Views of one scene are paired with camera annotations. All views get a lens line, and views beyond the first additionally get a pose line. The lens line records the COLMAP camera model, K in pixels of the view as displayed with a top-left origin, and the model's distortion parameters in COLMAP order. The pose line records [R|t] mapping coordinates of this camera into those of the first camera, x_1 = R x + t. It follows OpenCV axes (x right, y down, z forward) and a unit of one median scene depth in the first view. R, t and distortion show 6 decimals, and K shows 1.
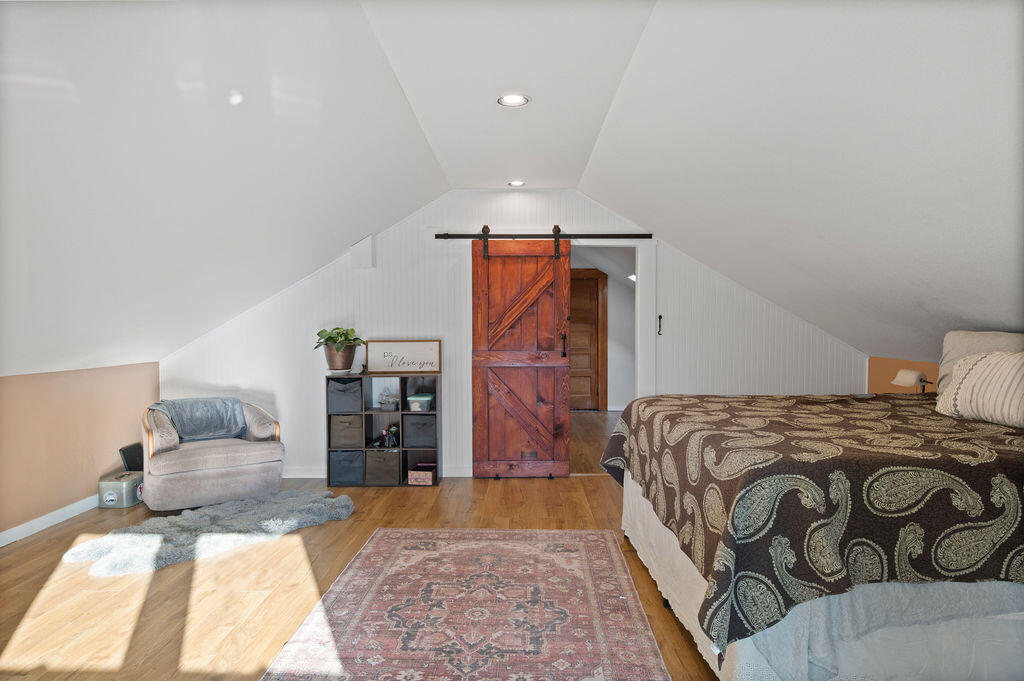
lens RADIAL K [[629.9, 0, 512.0], [0, 629.9, 340.5], [0, 0, 1]] dist [-0.002352, -0.002221]
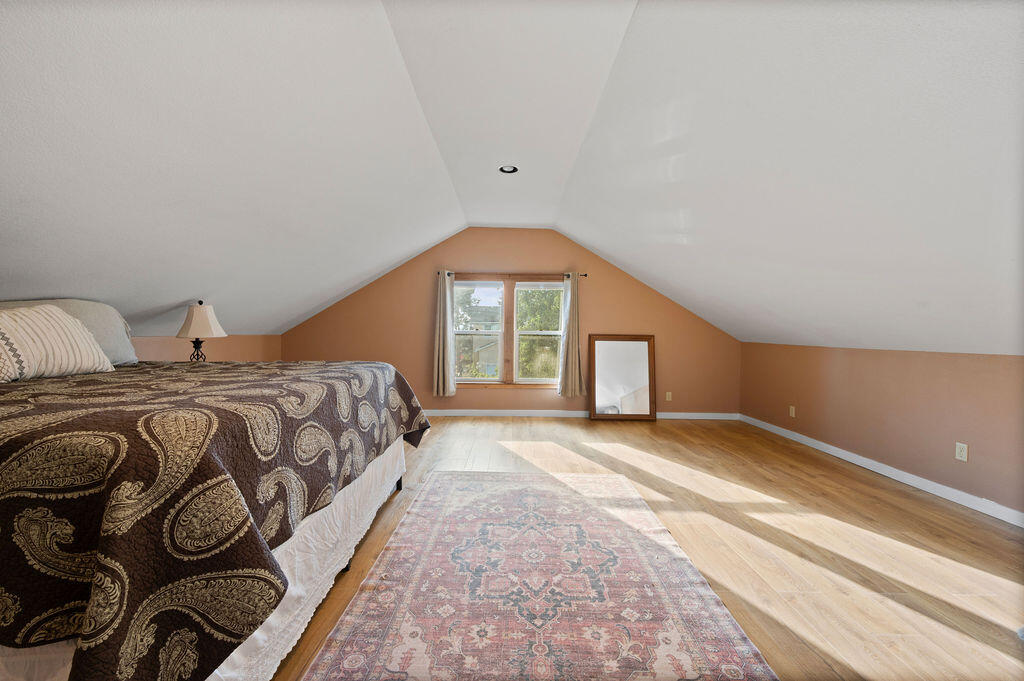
lens RADIAL K [[401.4, 0, 512.0], [0, 401.4, 340.5], [0, 0, 1]] dist [0.001313, 0.000294]
pose [[-0.999788, -0.009371, -0.018355, -0.000607], [-0.010177, 0.998965, 0.044337, 0.021028], [0.017920, 0.044514, -0.998848, 1.101088]]
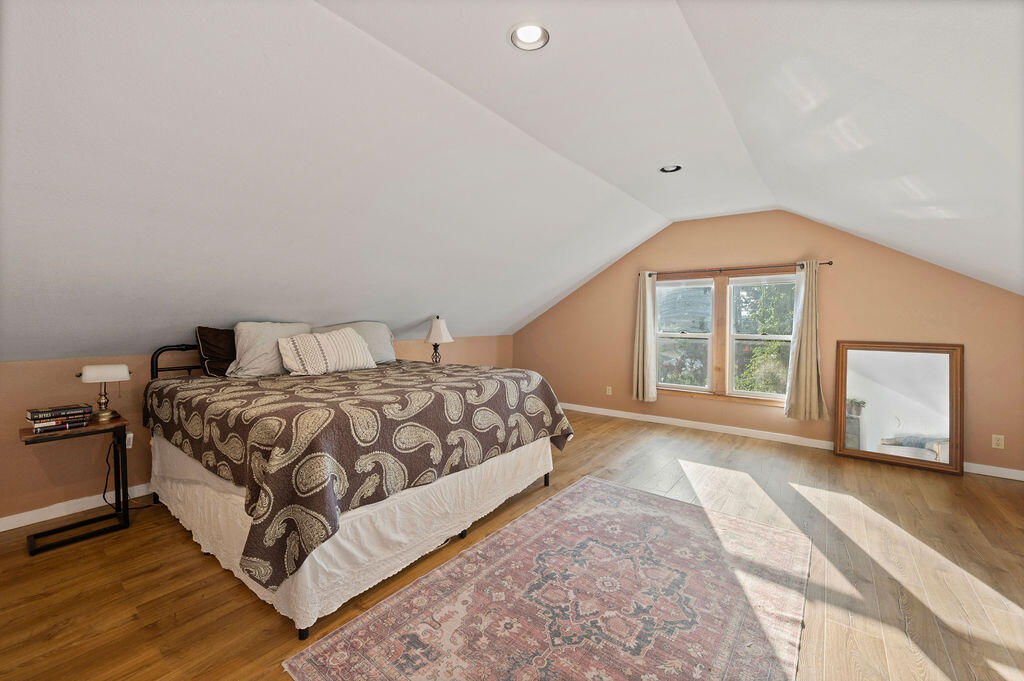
lens RADIAL K [[410.6, 0, 512.4], [0, 410.6, 326.2], [0, 0, 1]] dist [-0.000085, -0.000068]
pose [[-0.802876, -0.013324, 0.595997, -0.222293], [0.012677, 0.999143, 0.039413, -0.026009], [-0.596011, 0.039199, -0.802019, 1.081959]]
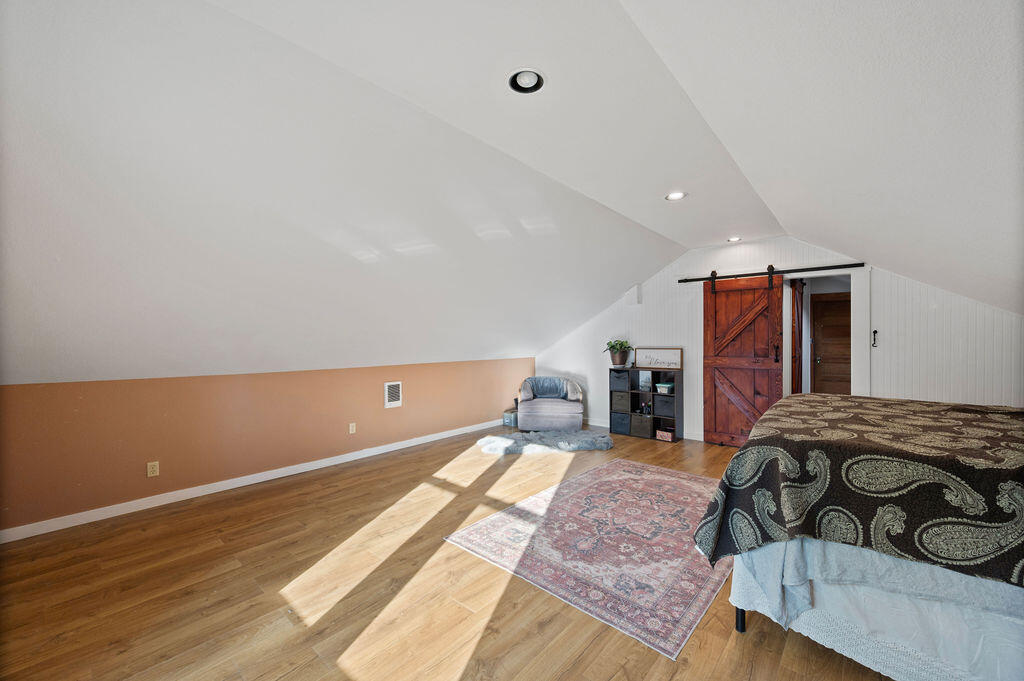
lens RADIAL K [[404.0, 0, 512.0], [0, 404.0, 340.5], [0, 0, 1]] dist [0.000198, 0.000037]
pose [[0.761304, 0.001573, -0.648393, 0.259730], [-0.014652, 0.999783, -0.014779, 0.000626], [0.648229, 0.020752, 0.761162, -0.023447]]
